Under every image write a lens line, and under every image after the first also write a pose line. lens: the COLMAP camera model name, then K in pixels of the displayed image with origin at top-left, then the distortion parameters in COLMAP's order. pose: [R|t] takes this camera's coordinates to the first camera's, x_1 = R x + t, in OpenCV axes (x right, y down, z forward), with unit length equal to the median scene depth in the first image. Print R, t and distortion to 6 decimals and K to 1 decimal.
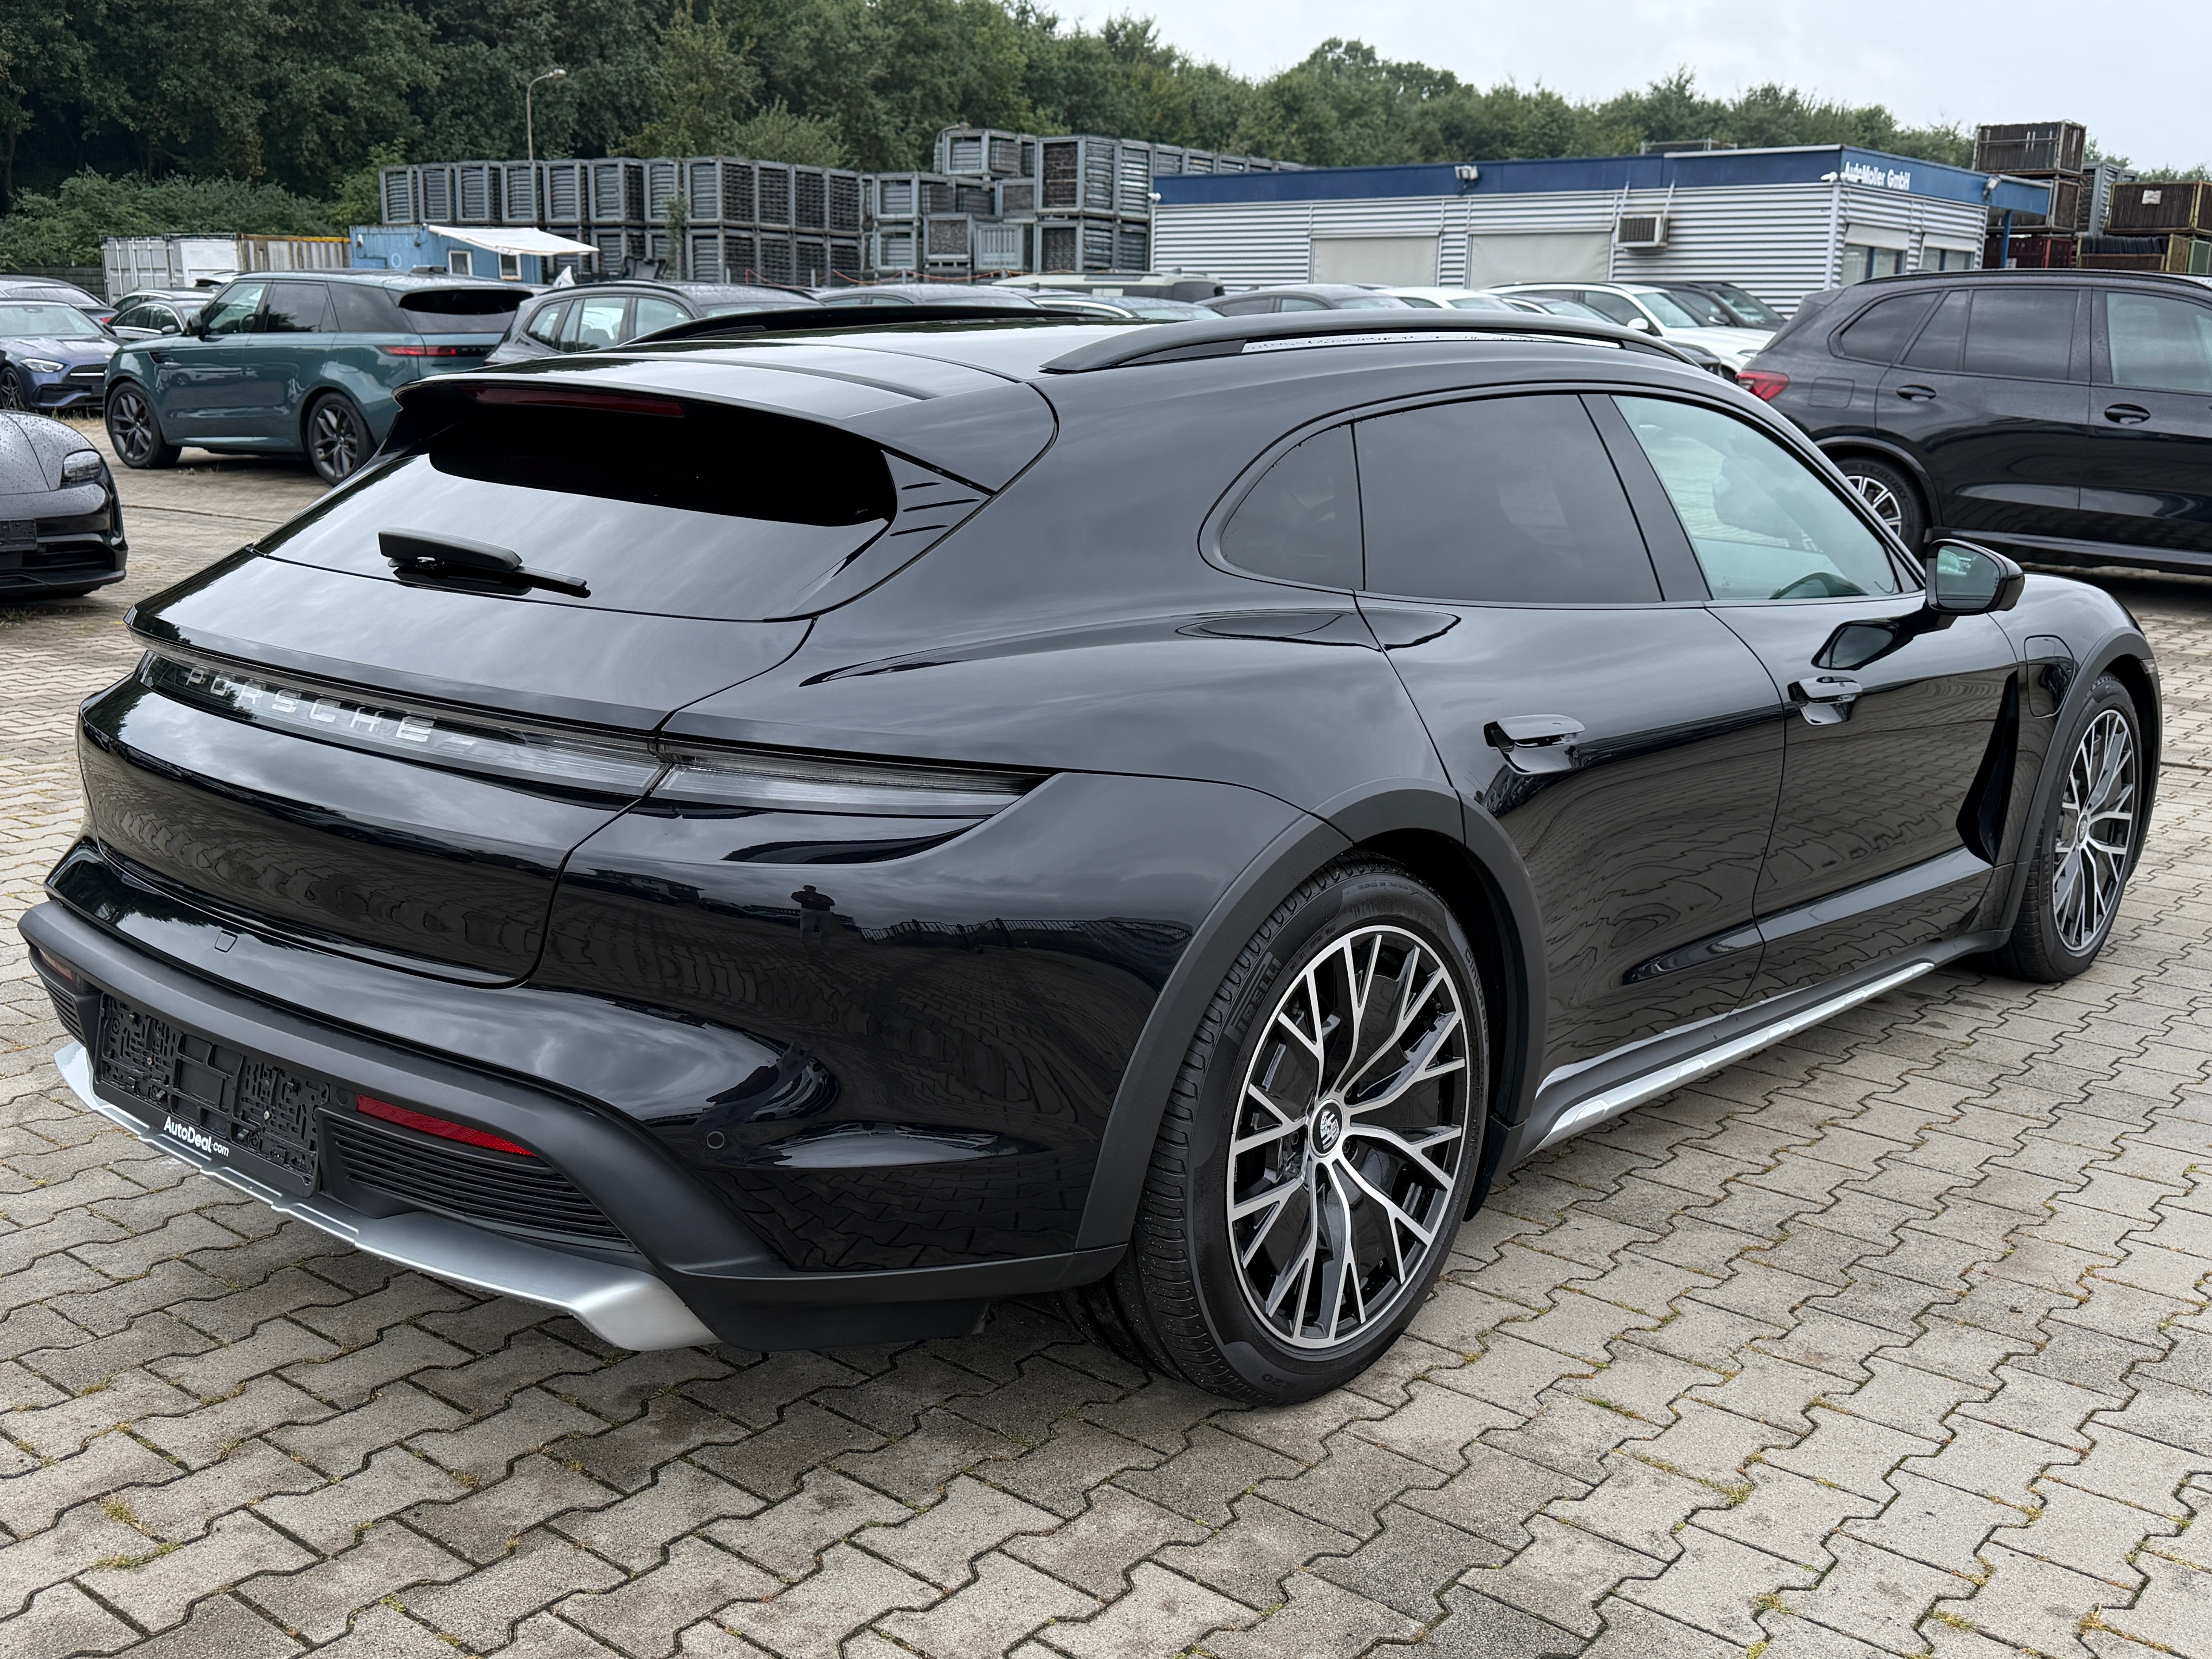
lens RADIAL K [[2290.3, 0, 1106.0], [0, 2290.3, 829.5], [0, 0, 1]] dist [0.179362, -0.391534]
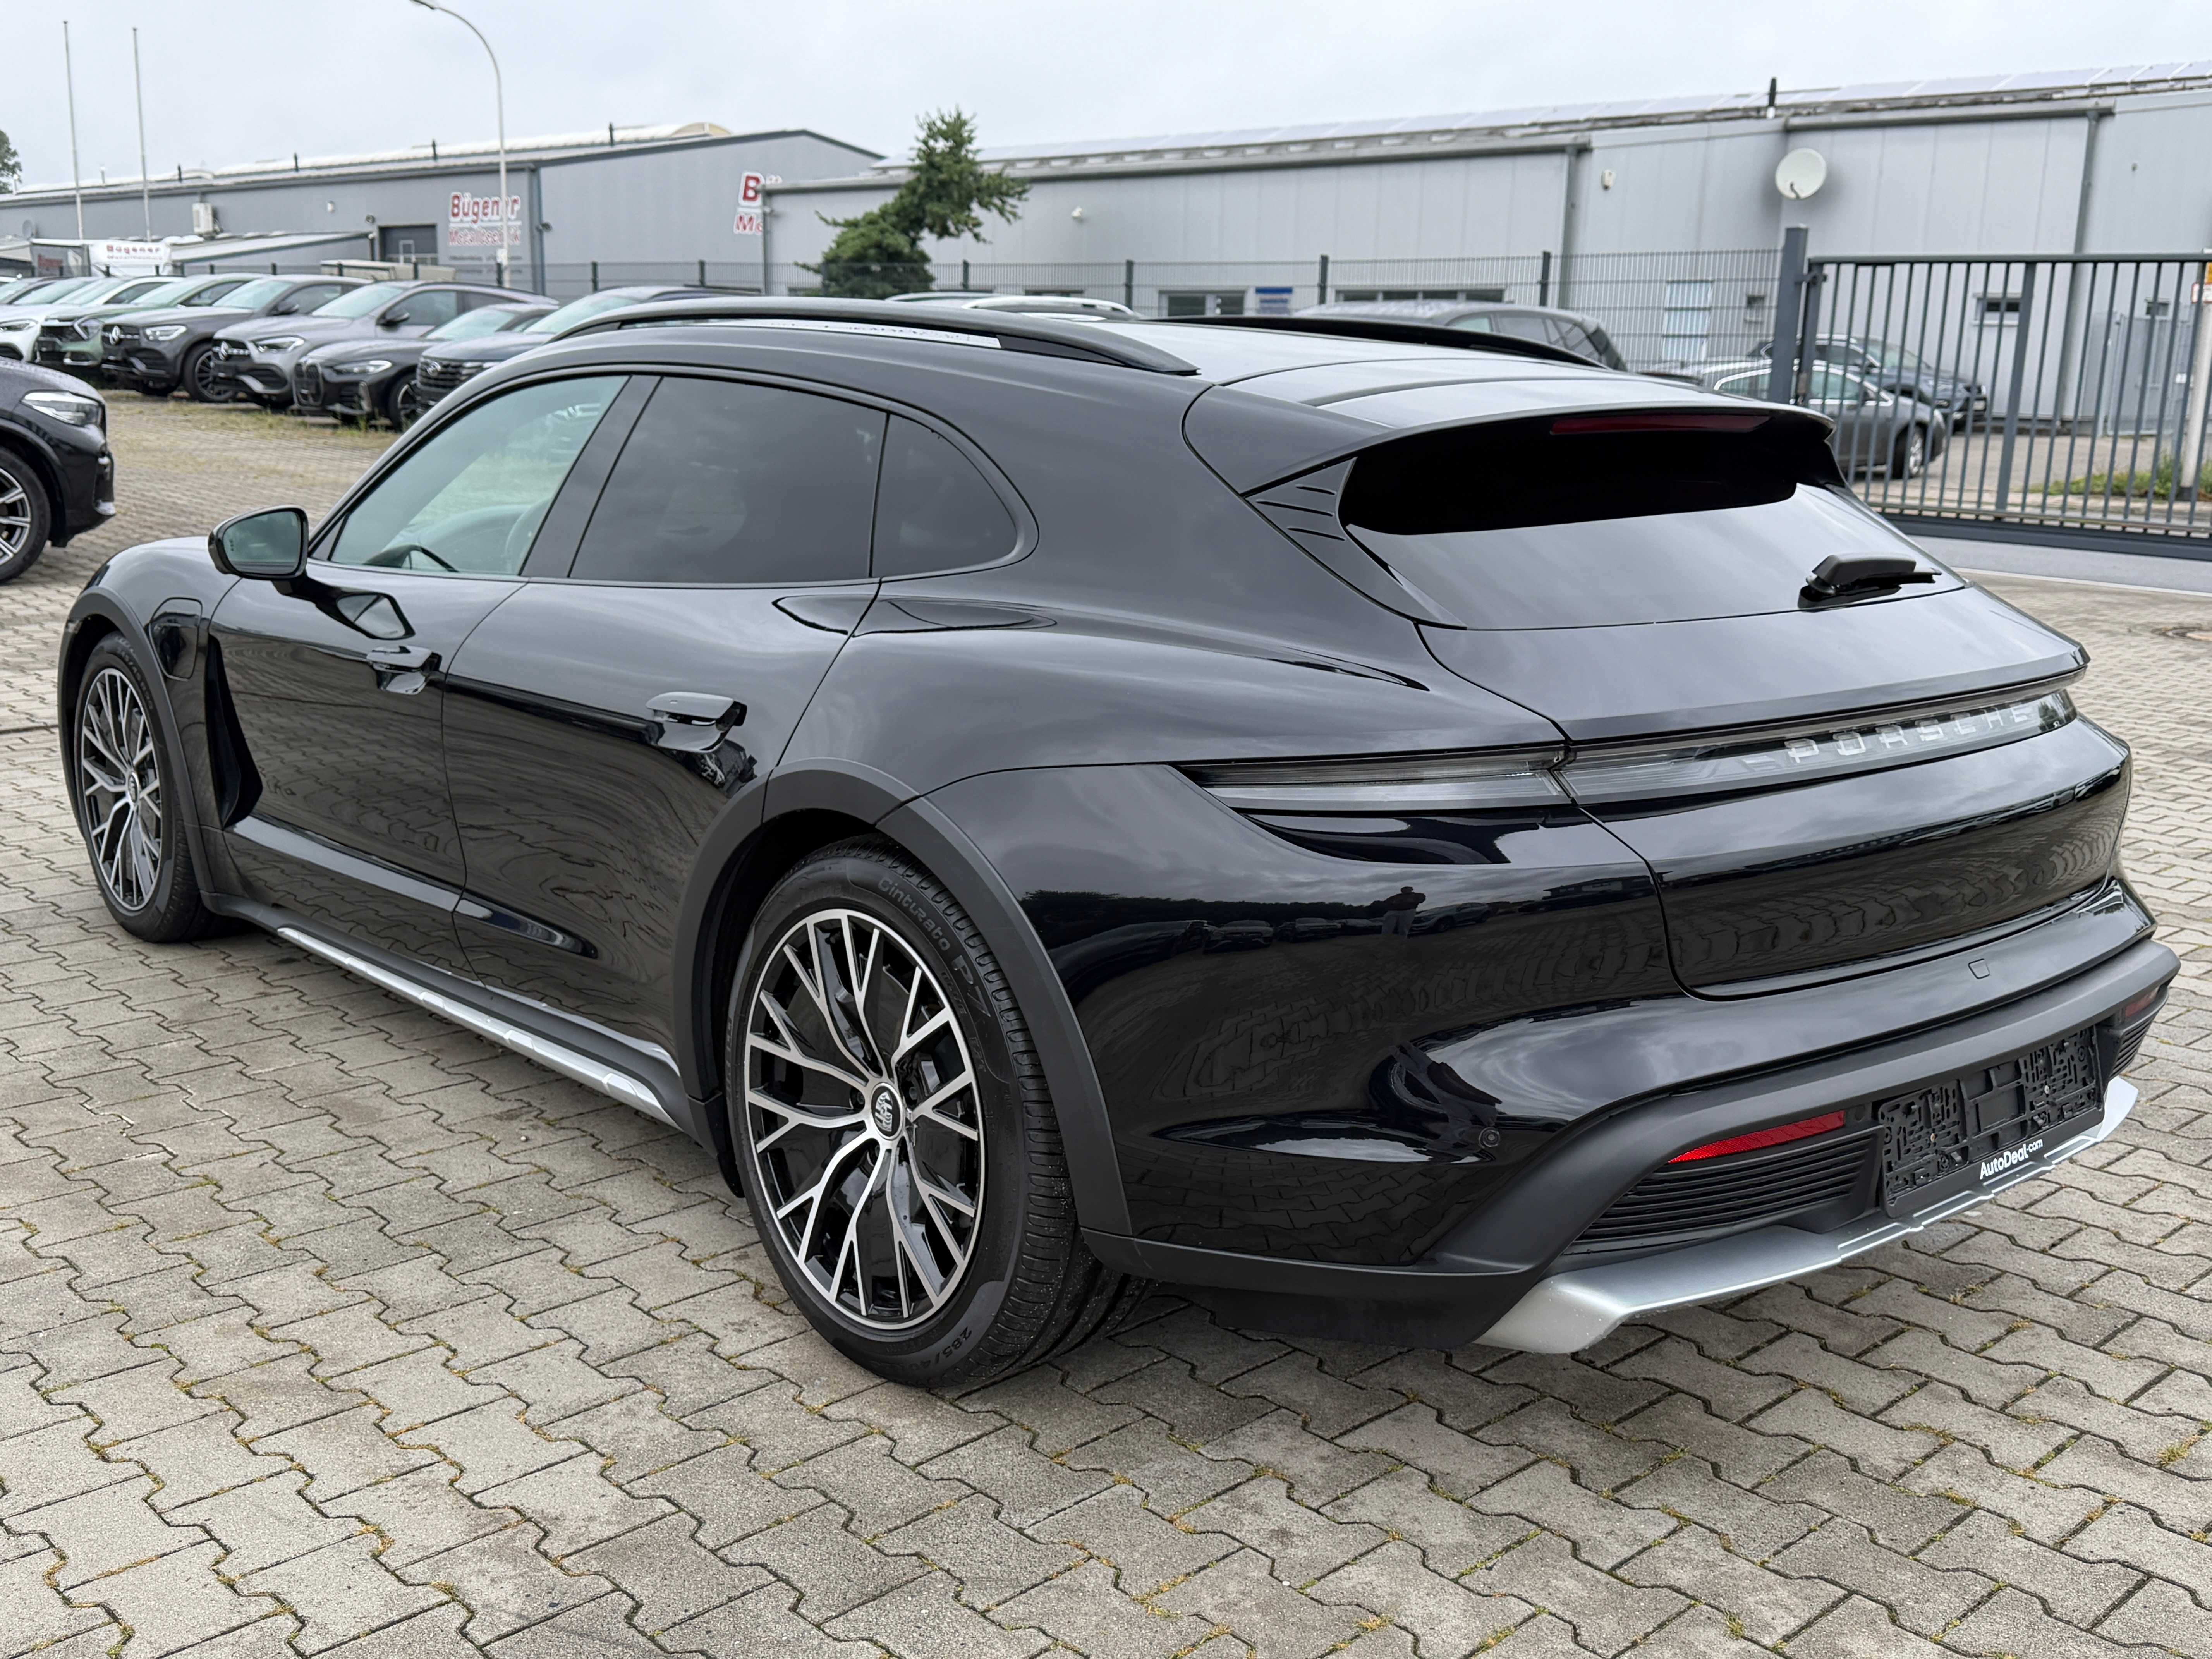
lens RADIAL K [[2290.3, 0, 1106.0], [0, 2290.3, 829.5], [0, 0, 1]] dist [0.179362, -0.391534]
pose [[0.090859, -0.225247, 0.970056, -1.067799], [0.191313, 0.959889, 0.204967, -0.225071], [-0.977315, 0.166962, 0.130307, 0.947153]]
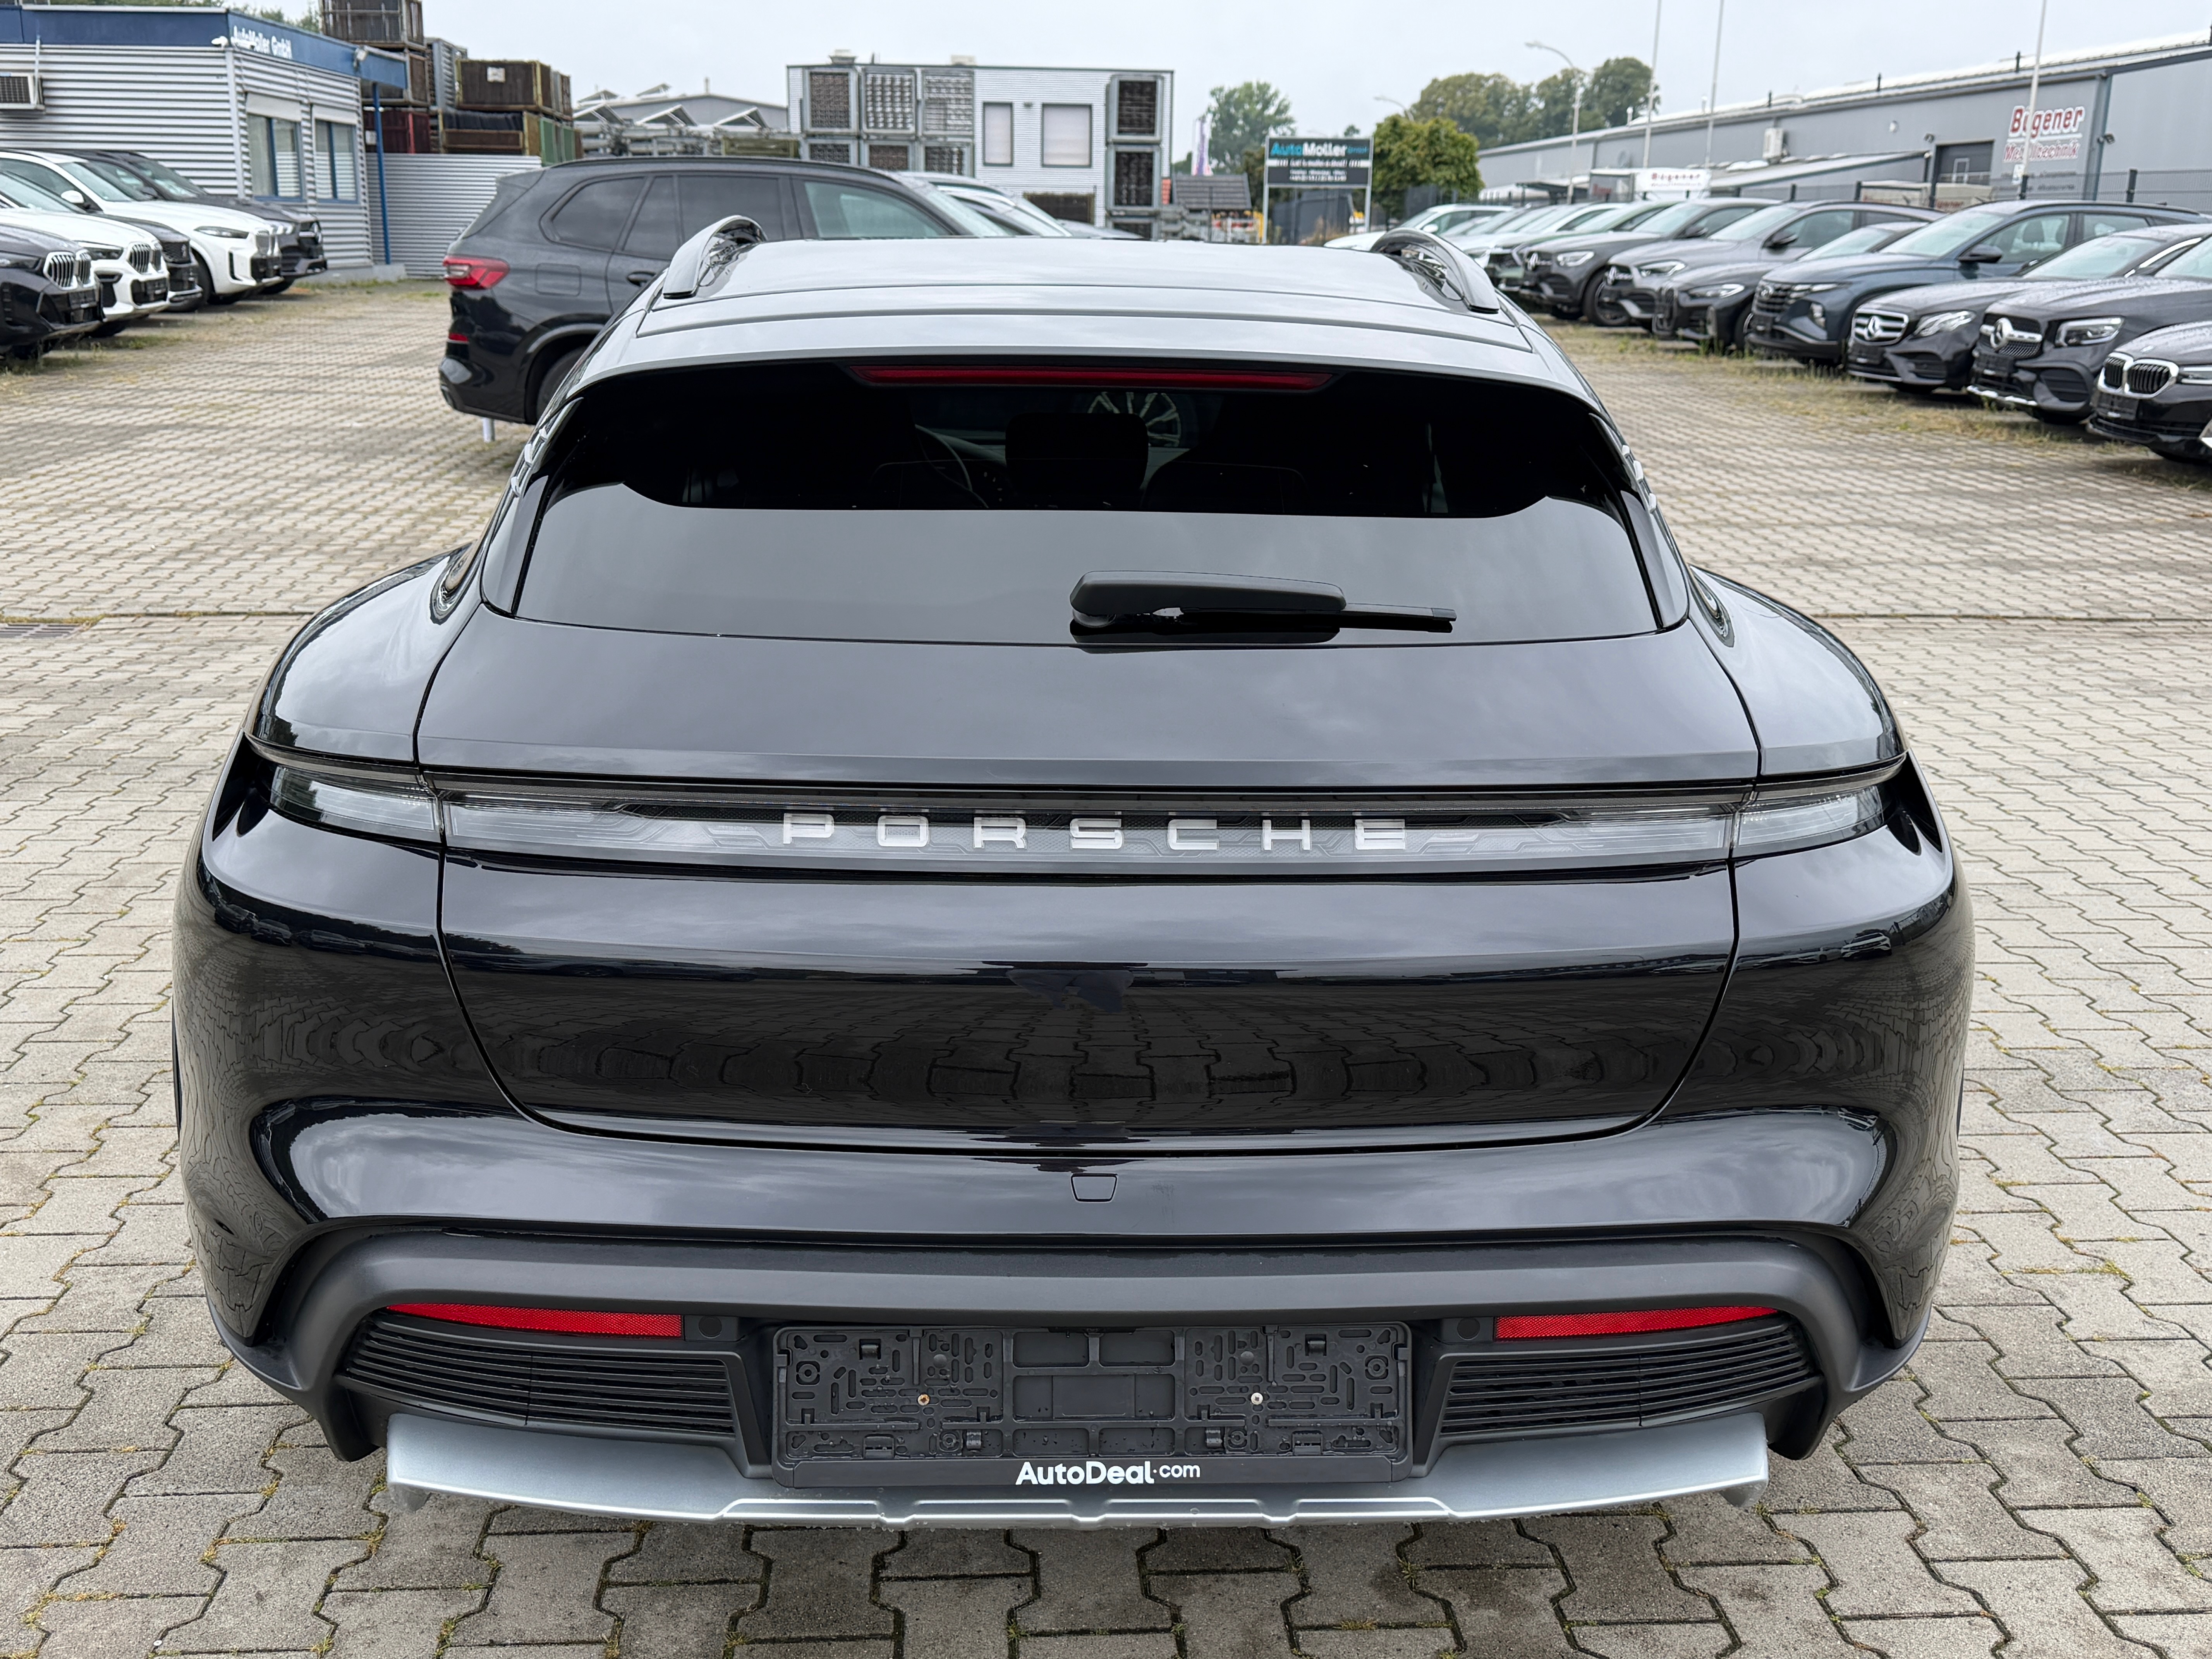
lens RADIAL K [[2311.1, 0, 1072.9], [0, 2311.1, 815.2], [0, 0, 1]] dist [0.077102, -0.165393]
pose [[0.713347, -0.181590, 0.676876, -0.640723], [0.147297, 0.983122, 0.108515, -0.106567], [-0.685157, 0.022293, 0.728054, 0.383478]]
